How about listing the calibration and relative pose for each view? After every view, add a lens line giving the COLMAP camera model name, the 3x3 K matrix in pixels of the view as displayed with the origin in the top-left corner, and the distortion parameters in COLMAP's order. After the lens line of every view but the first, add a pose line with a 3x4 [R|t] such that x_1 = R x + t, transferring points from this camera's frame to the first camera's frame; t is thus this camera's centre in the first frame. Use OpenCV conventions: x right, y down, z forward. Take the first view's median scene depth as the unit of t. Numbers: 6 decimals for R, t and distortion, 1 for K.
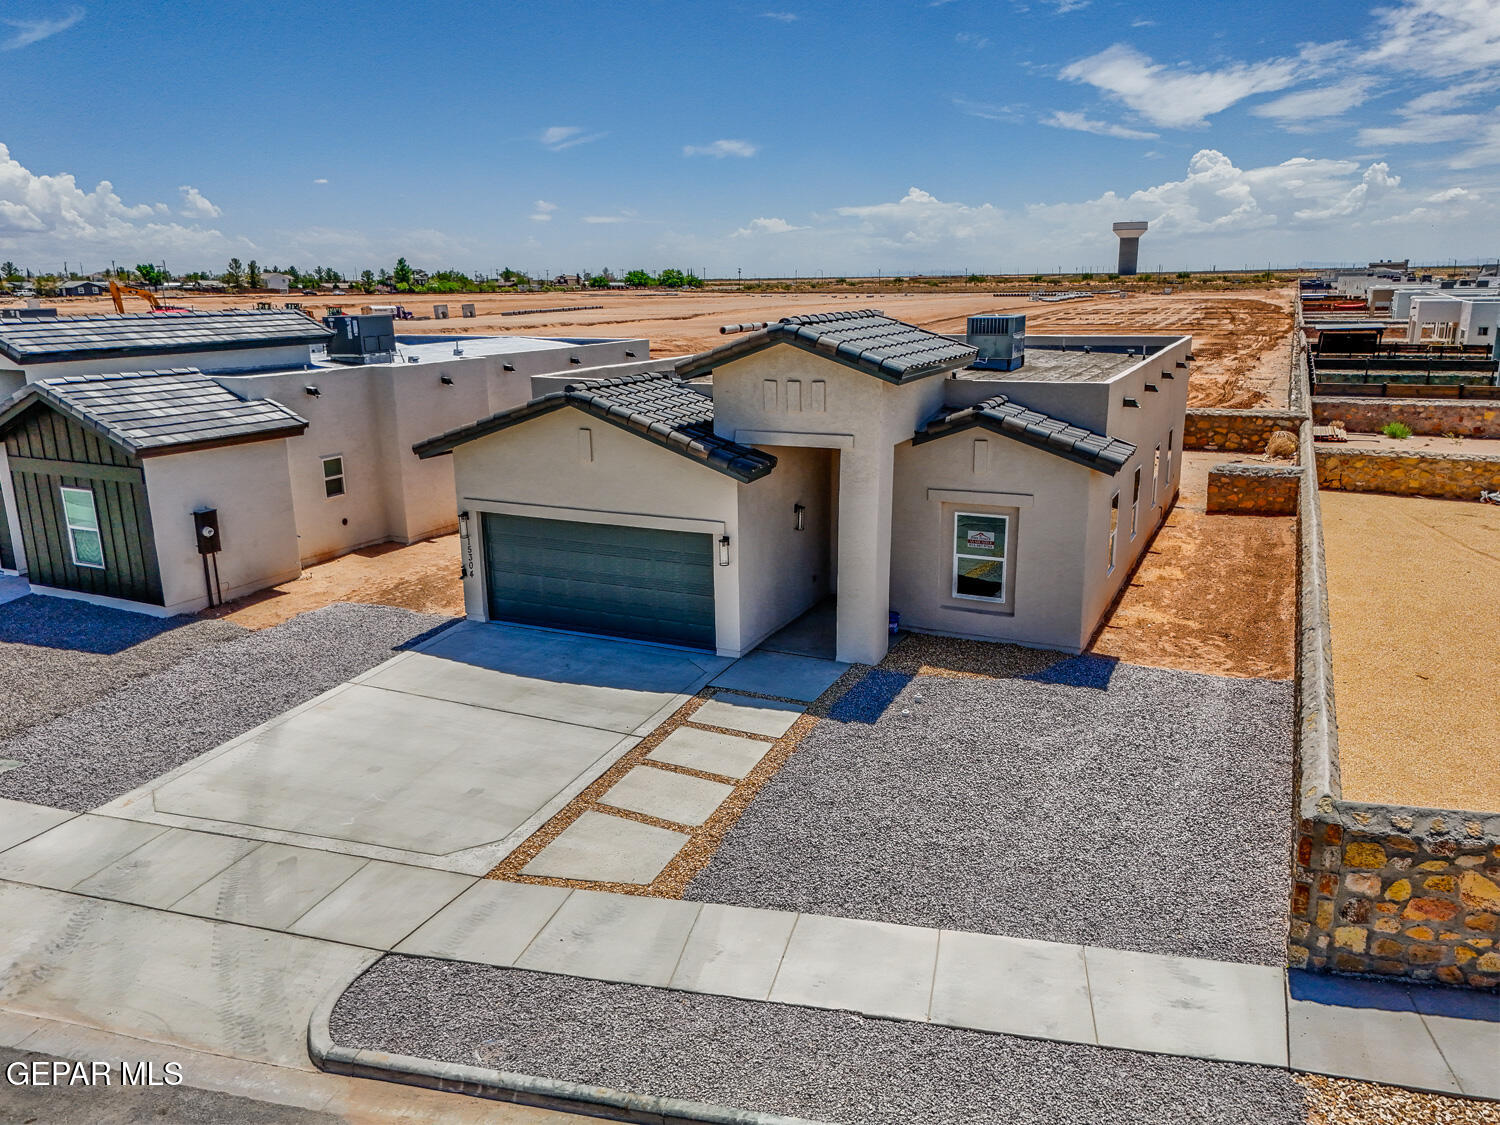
lens RADIAL K [[1107.4, 0, 750.0], [0, 1107.4, 562.5], [0, 0, 1]] dist [0.059628, -0.043061]
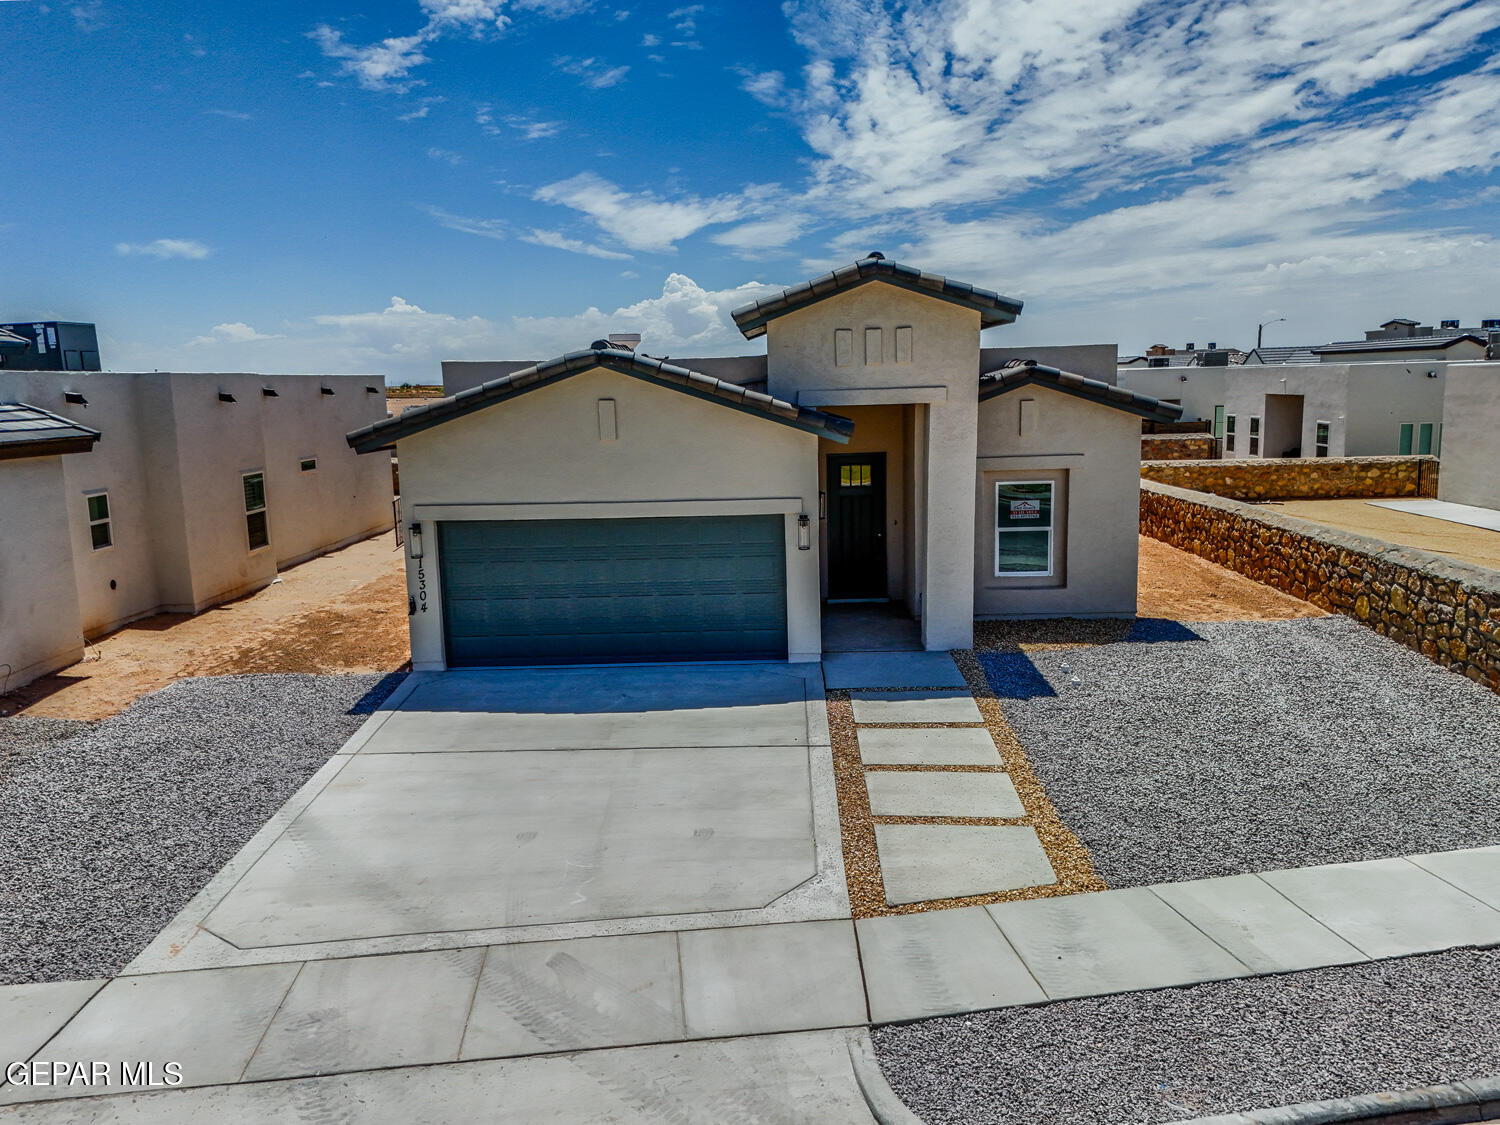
lens RADIAL K [[1147.2, 0, 750.0], [0, 1147.2, 562.5], [0, 0, 1]] dist [0.034708, -0.005062]
pose [[0.909658, -0.073651, 0.408776, -0.435932], [0.114034, 0.990621, -0.075277, 0.076260], [-0.399398, 0.115090, 0.909525, 0.240042]]
